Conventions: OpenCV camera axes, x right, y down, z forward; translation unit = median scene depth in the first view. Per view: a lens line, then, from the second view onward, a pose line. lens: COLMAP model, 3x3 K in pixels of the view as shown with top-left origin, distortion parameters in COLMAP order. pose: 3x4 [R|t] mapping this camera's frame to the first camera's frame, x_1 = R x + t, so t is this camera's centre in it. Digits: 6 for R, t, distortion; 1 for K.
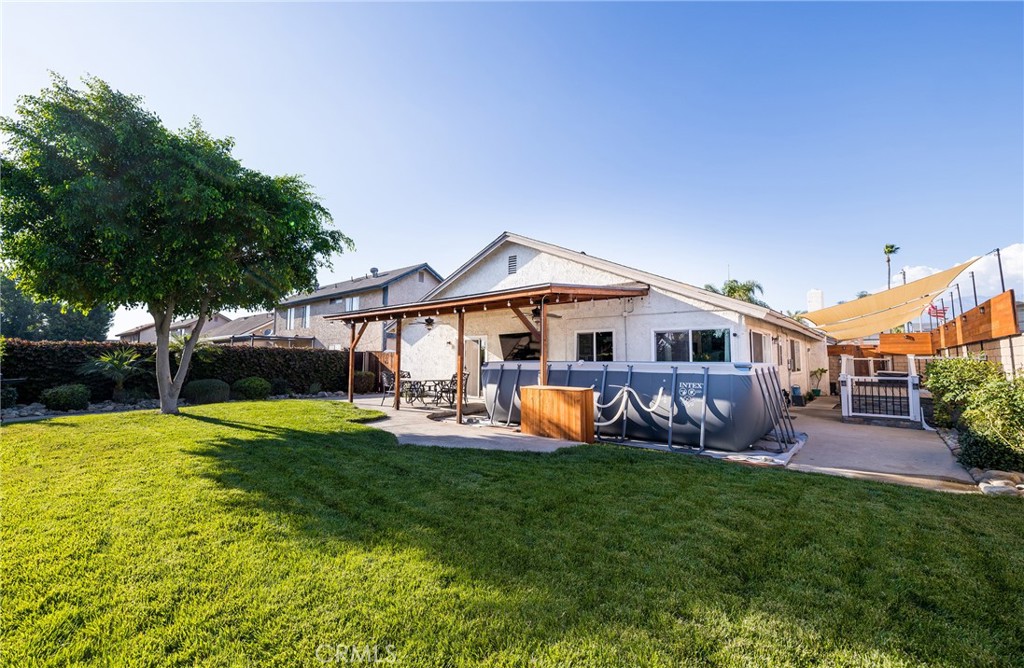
lens RADIAL K [[425.0, 0, 513.0], [0, 425.0, 325.6], [0, 0, 1]] dist [-0.001645, -0.000057]
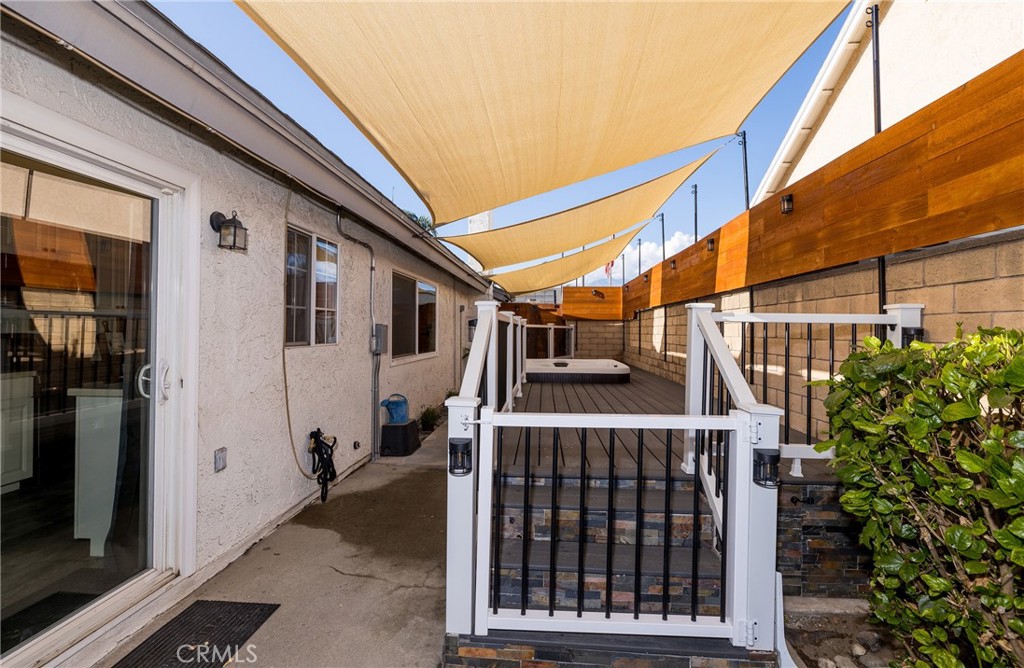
lens RADIAL K [[425.0, 0, 513.0], [0, 425.0, 325.6], [0, 0, 1]] dist [-0.001645, -0.000057]
pose [[0.807652, 0.010673, 0.589563, 0.519801], [-0.055019, 0.996838, 0.057325, 0.053846], [-0.587087, -0.078735, 0.805686, 0.638524]]
